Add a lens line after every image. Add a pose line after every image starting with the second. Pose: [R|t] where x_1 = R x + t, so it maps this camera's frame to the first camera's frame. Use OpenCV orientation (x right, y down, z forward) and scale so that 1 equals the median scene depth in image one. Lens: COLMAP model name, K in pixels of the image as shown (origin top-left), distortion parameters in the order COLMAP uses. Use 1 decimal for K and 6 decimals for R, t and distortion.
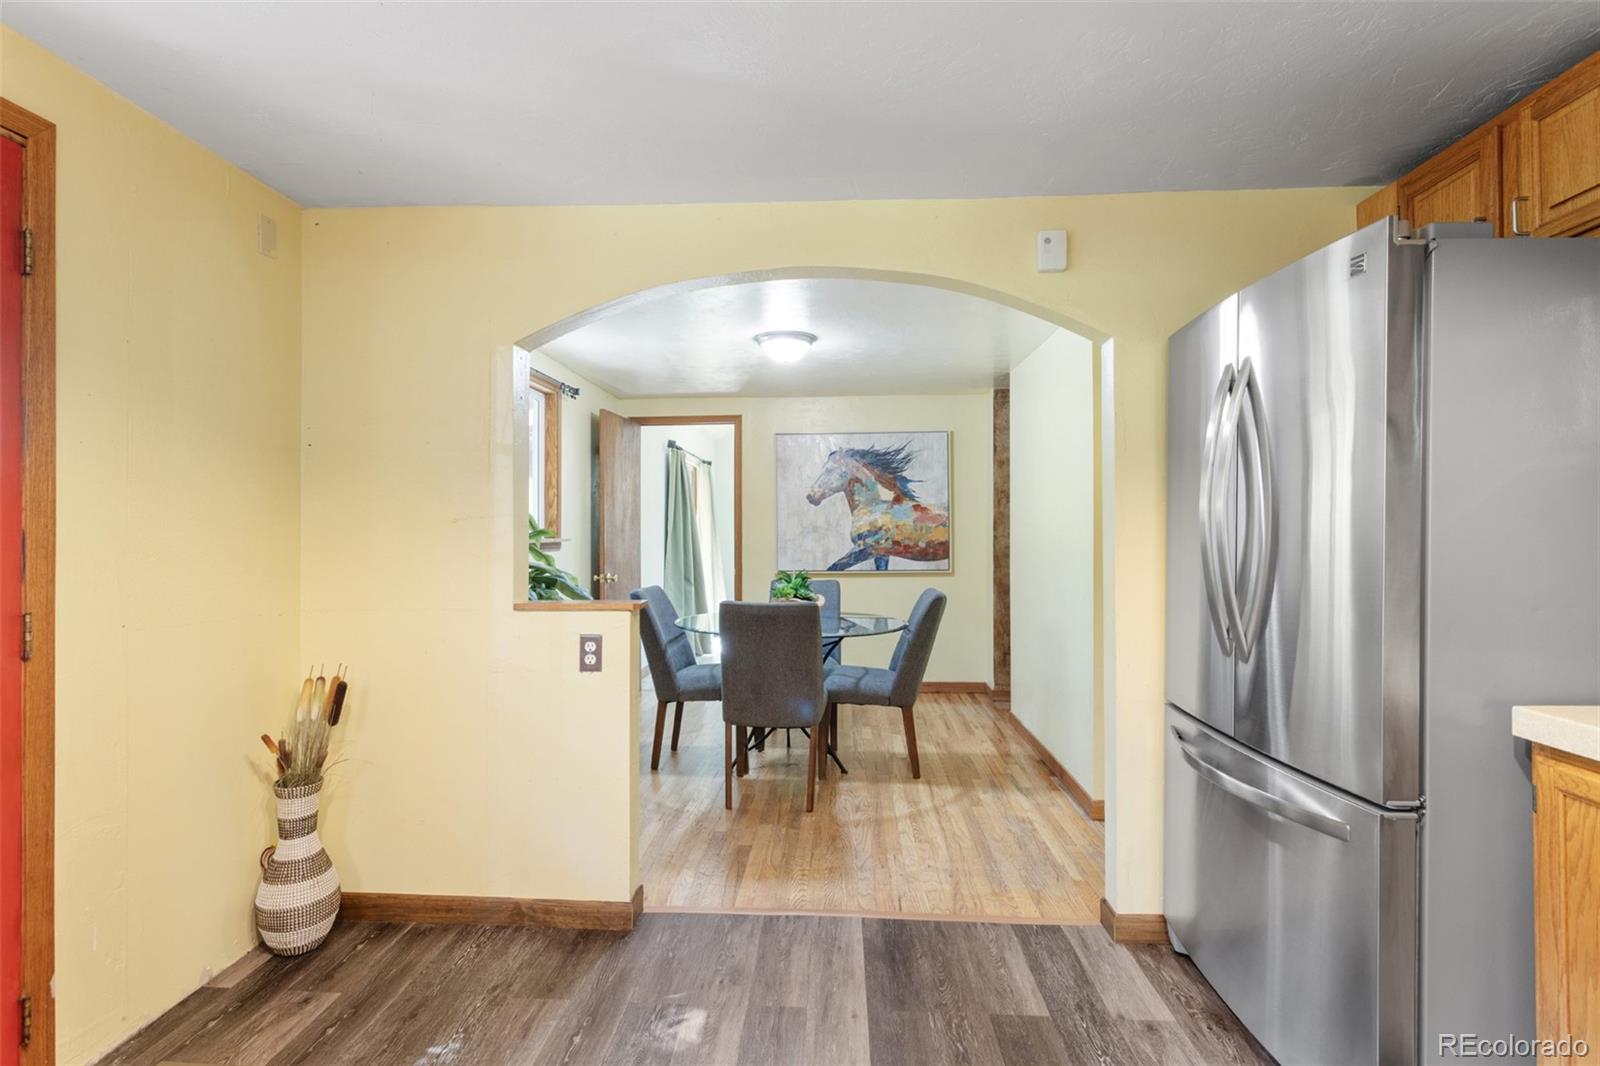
lens RADIAL K [[790.4, 0, 801.5], [0, 790.4, 536.0], [0, 0, 1]] dist [-0.004222, 0.001848]
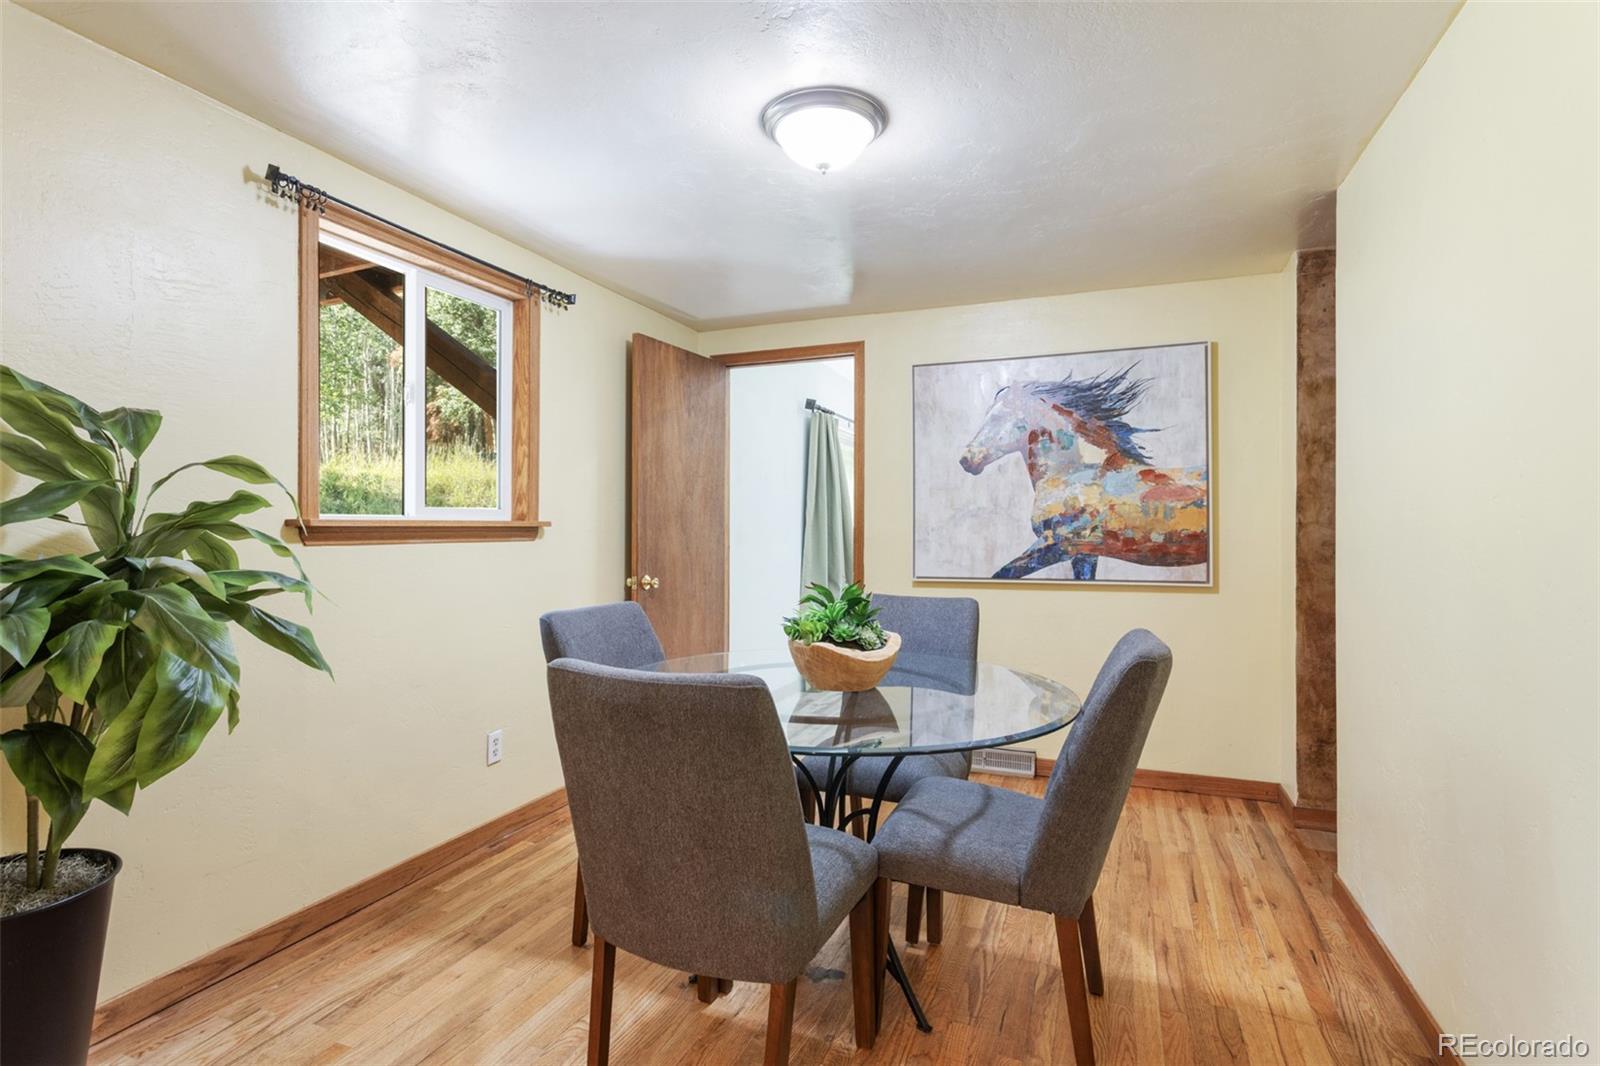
lens RADIAL K [[790.4, 0, 794.3], [0, 790.4, 528.8], [0, 0, 1]] dist [-0.004222, 0.001848]
pose [[0.947706, 0.004898, -0.319107, 0.084286], [-0.006422, 0.999972, -0.003723, 0.008161], [0.319080, 0.005578, 0.947711, 0.358530]]
